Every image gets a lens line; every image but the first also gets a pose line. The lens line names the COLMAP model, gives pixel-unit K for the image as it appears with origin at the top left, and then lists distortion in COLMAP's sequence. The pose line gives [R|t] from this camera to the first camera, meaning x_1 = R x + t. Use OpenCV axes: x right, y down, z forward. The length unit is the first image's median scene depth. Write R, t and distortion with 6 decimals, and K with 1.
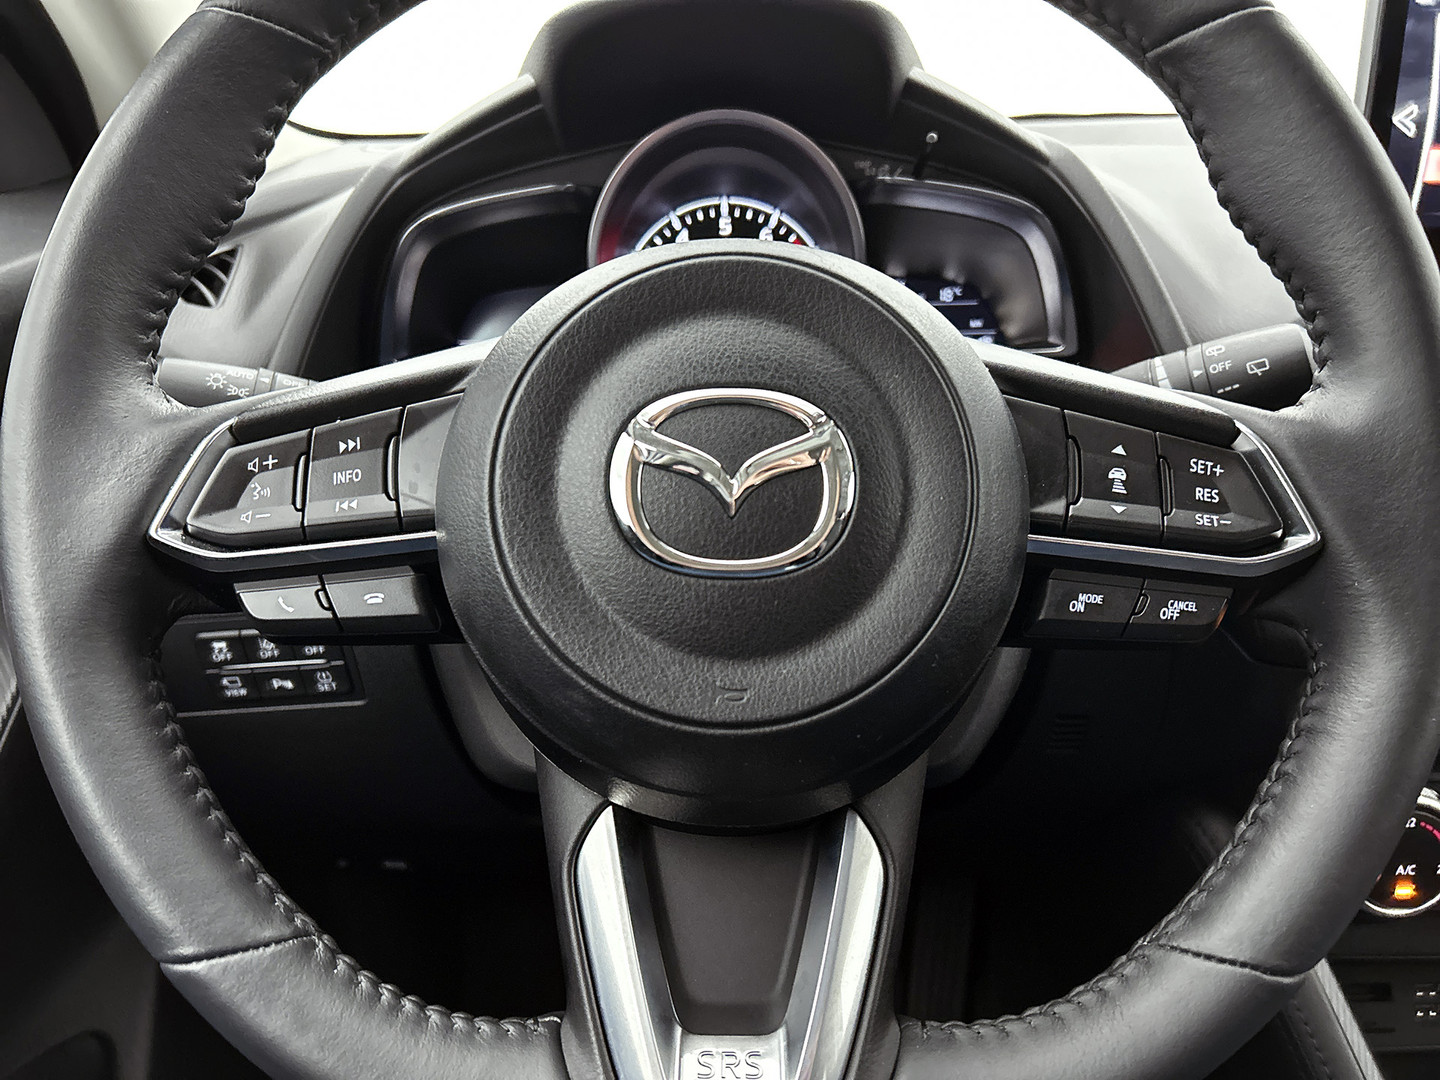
lens RADIAL K [[1095.4, 0, 723.3], [0, 1095.4, 551.5], [0, 0, 1]] dist [0.012273, -0.004843]
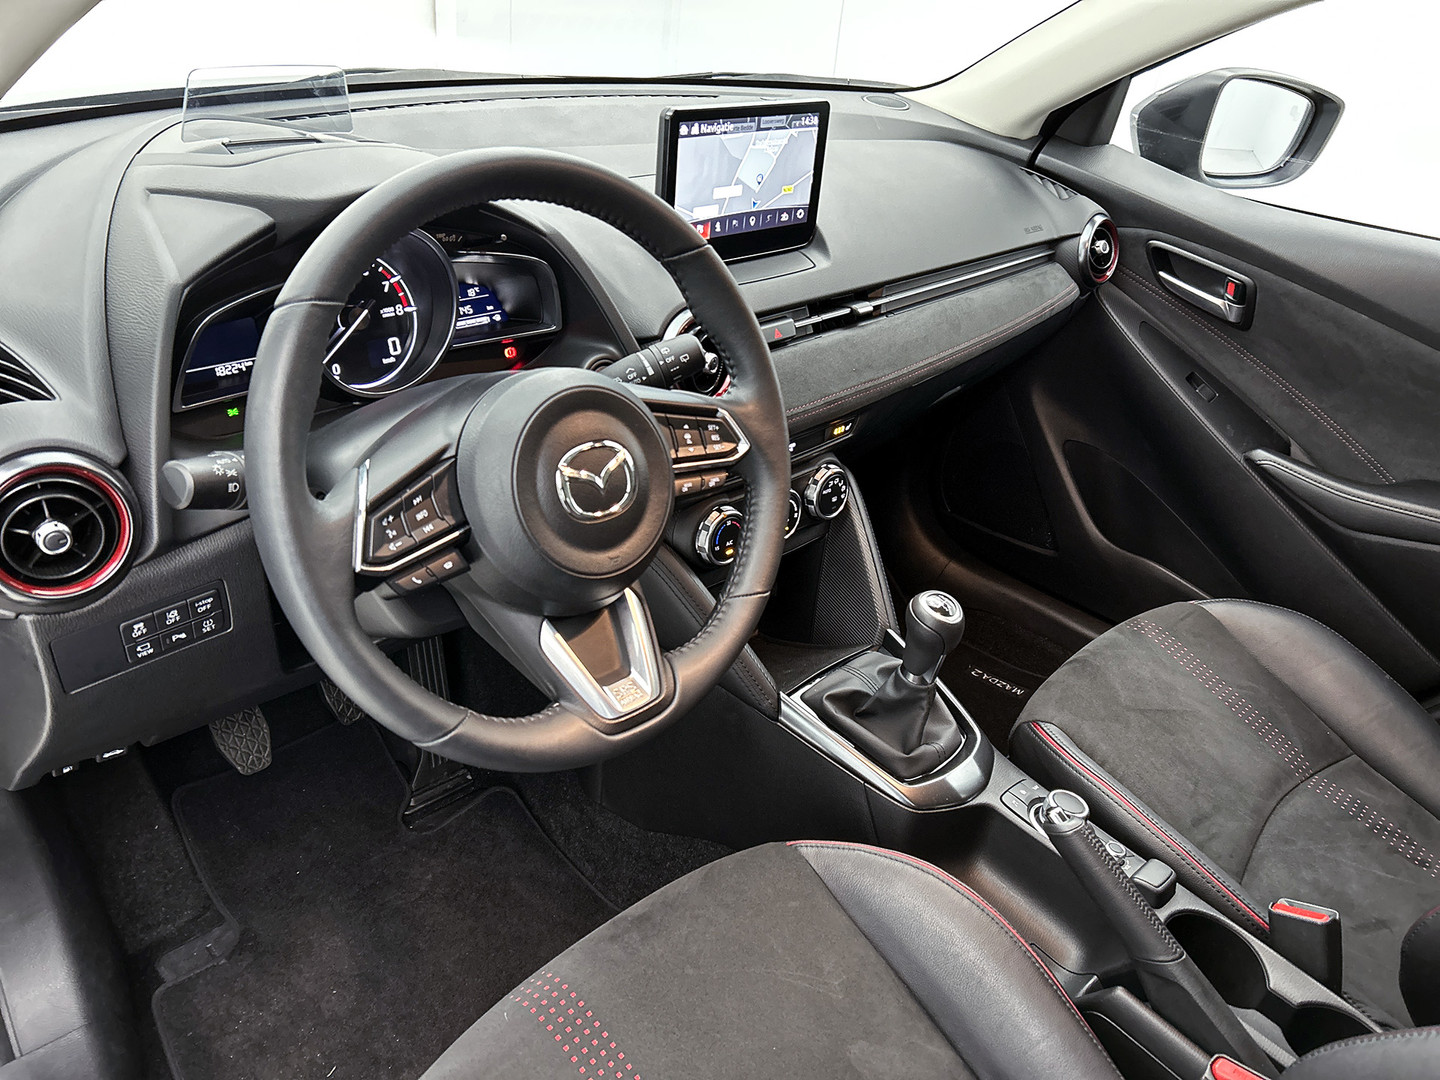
lens RADIAL K [[1095.4, 0, 723.3], [0, 1095.4, 551.5], [0, 0, 1]] dist [0.012273, -0.004843]
pose [[0.709412, -0.288491, 0.643046, -1.326768], [0.123150, 0.949091, 0.289933, -0.550631], [-0.693952, -0.126490, 0.708824, -0.936979]]
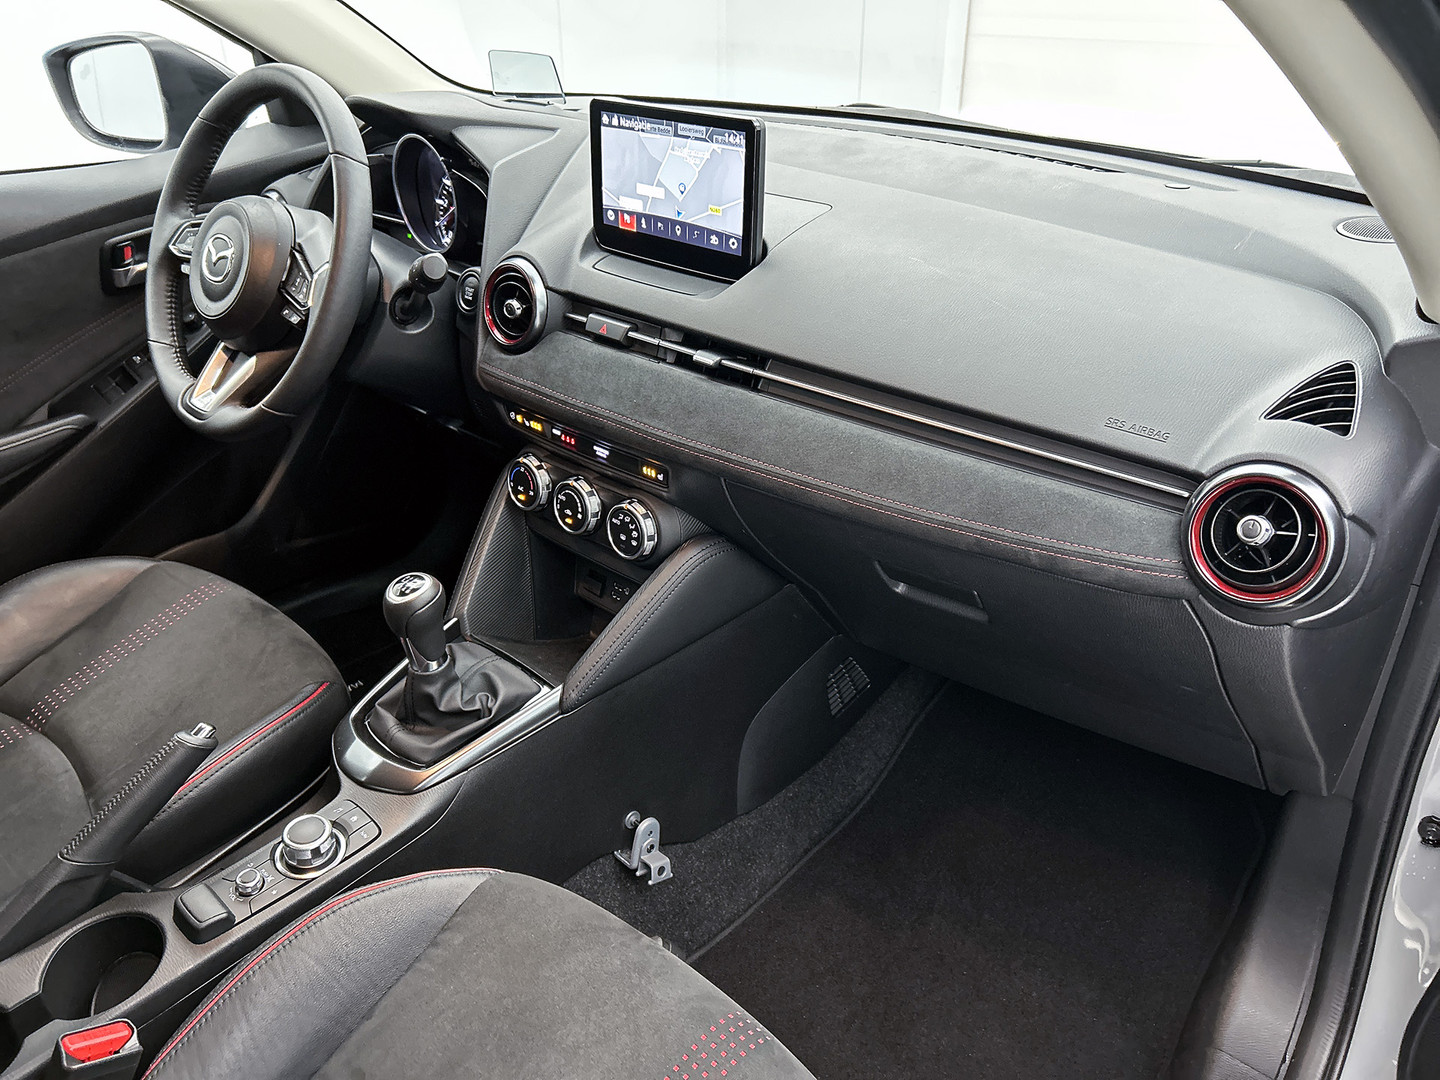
lens RADIAL K [[1081.0, 0, 726.1], [0, 1081.0, 533.0], [0, 0, 1]] dist [0.028626, -0.002683]
pose [[0.740435, 0.337439, -0.581284, 3.764712], [-0.236874, 0.940361, 0.244156, -0.498314], [0.629005, -0.043090, 0.776207, -0.939614]]
